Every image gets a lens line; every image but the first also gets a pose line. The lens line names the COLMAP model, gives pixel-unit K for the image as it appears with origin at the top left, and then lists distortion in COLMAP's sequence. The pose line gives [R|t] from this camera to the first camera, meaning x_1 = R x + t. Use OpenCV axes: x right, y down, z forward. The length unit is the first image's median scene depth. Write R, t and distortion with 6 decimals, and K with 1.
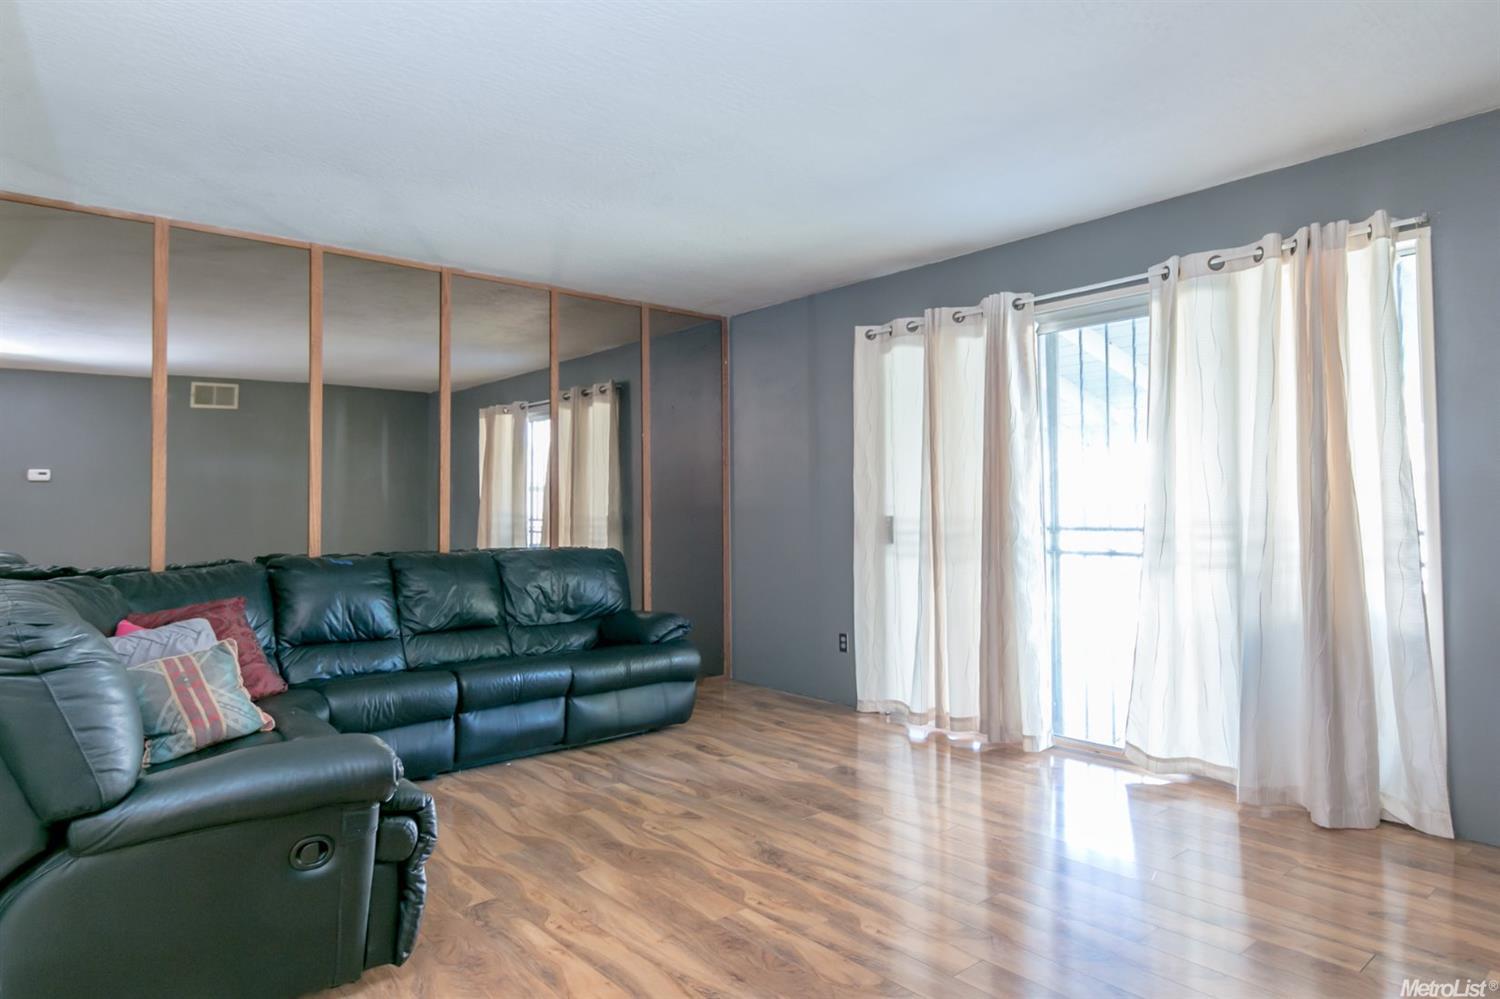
lens RADIAL K [[902.4, 0, 701.0], [0, 902.4, 493.6], [0, 0, 1]] dist [-0.002501, 0.000129]
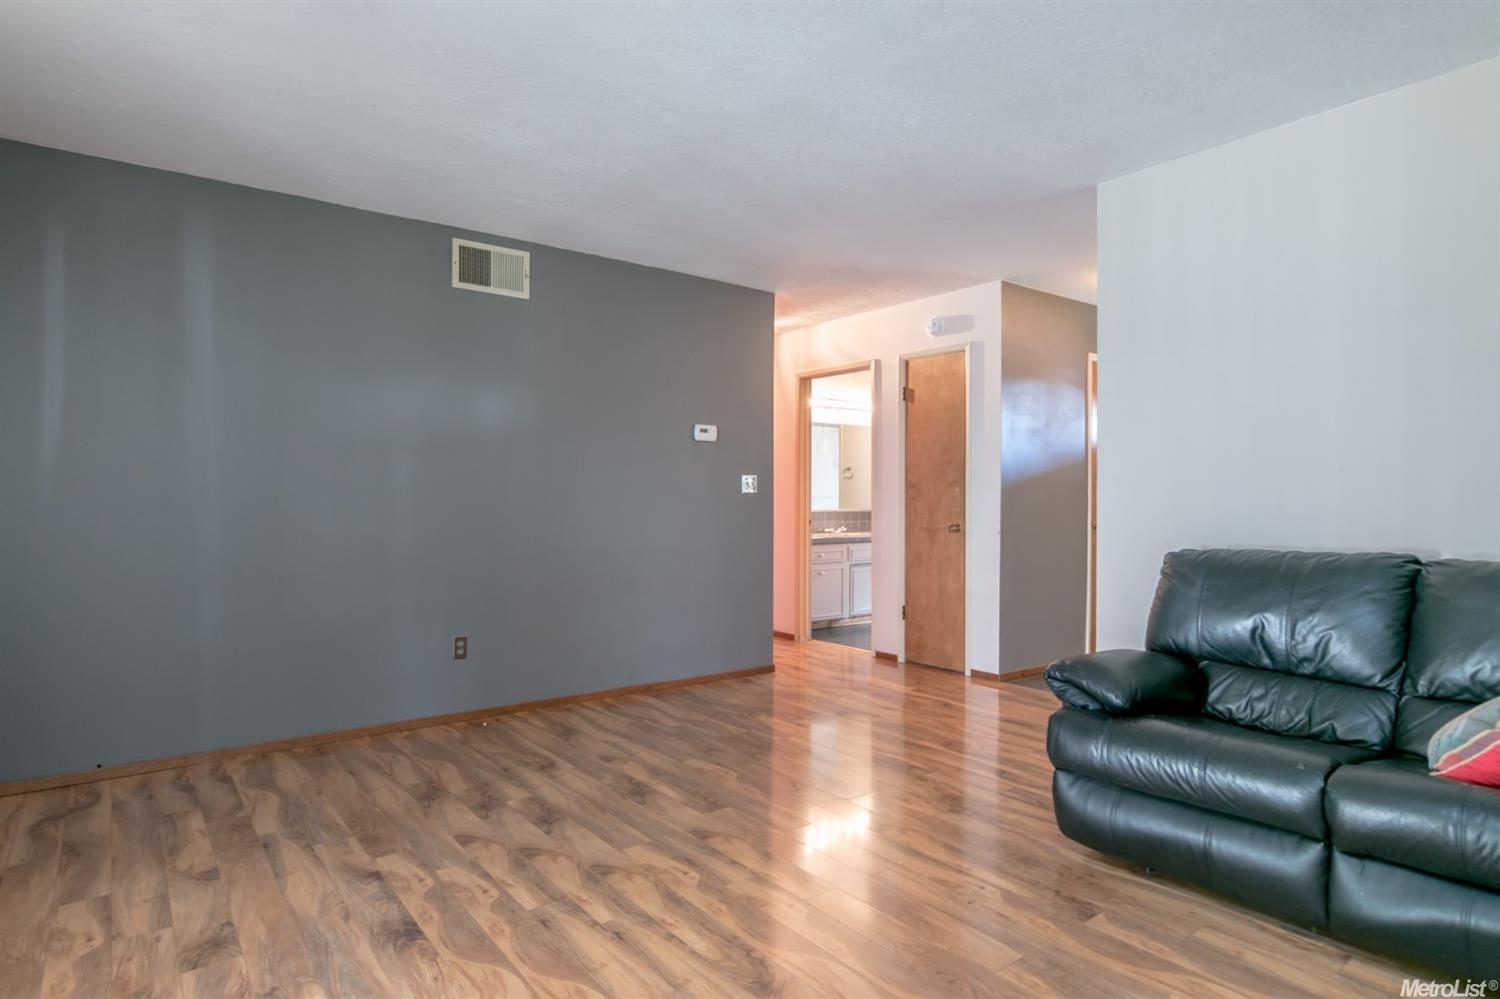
lens RADIAL K [[827.0, 0, 755.3], [0, 827.0, 495.8], [0, 0, 1]] dist [-0.002755, 0.001319]
pose [[-0.999886, 0.006355, 0.013687, 0.065400], [0.005972, 0.999593, -0.027903, 0.033754], [-0.013858, -0.027819, -0.999517, 1.394561]]
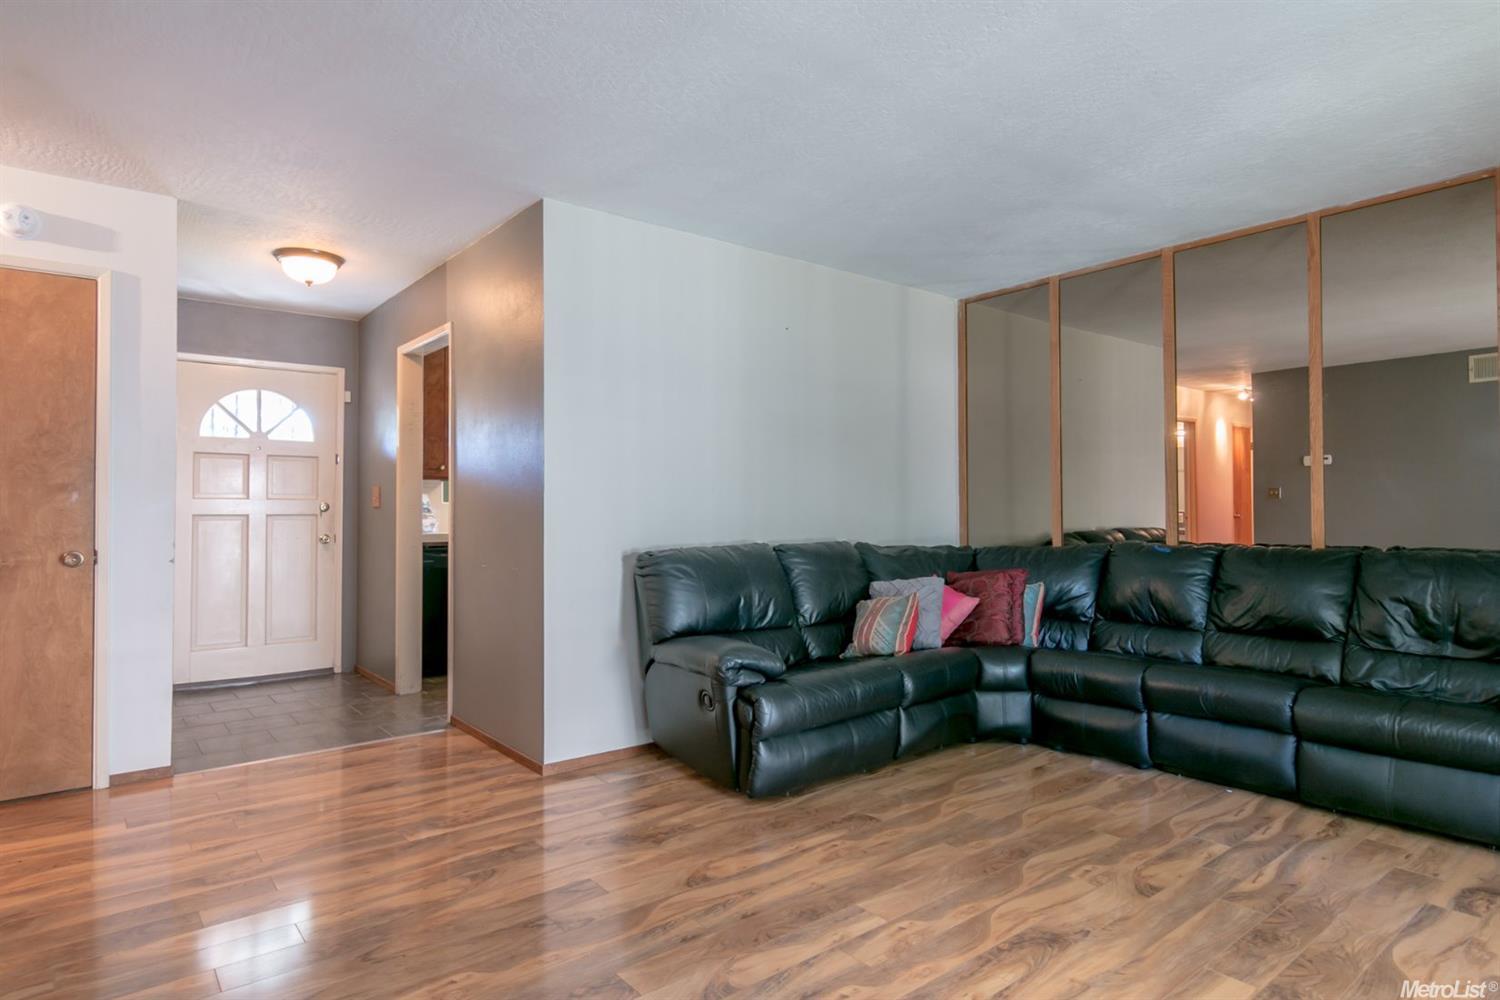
lens RADIAL K [[827.0, 0, 755.3], [0, 827.0, 496.3], [0, 0, 1]] dist [-0.002755, 0.001319]
pose [[-0.000269, -0.004020, -0.999992, 0.679562], [0.029246, 0.999564, -0.004026, 0.006072], [0.999572, -0.029247, -0.000151, 0.637534]]
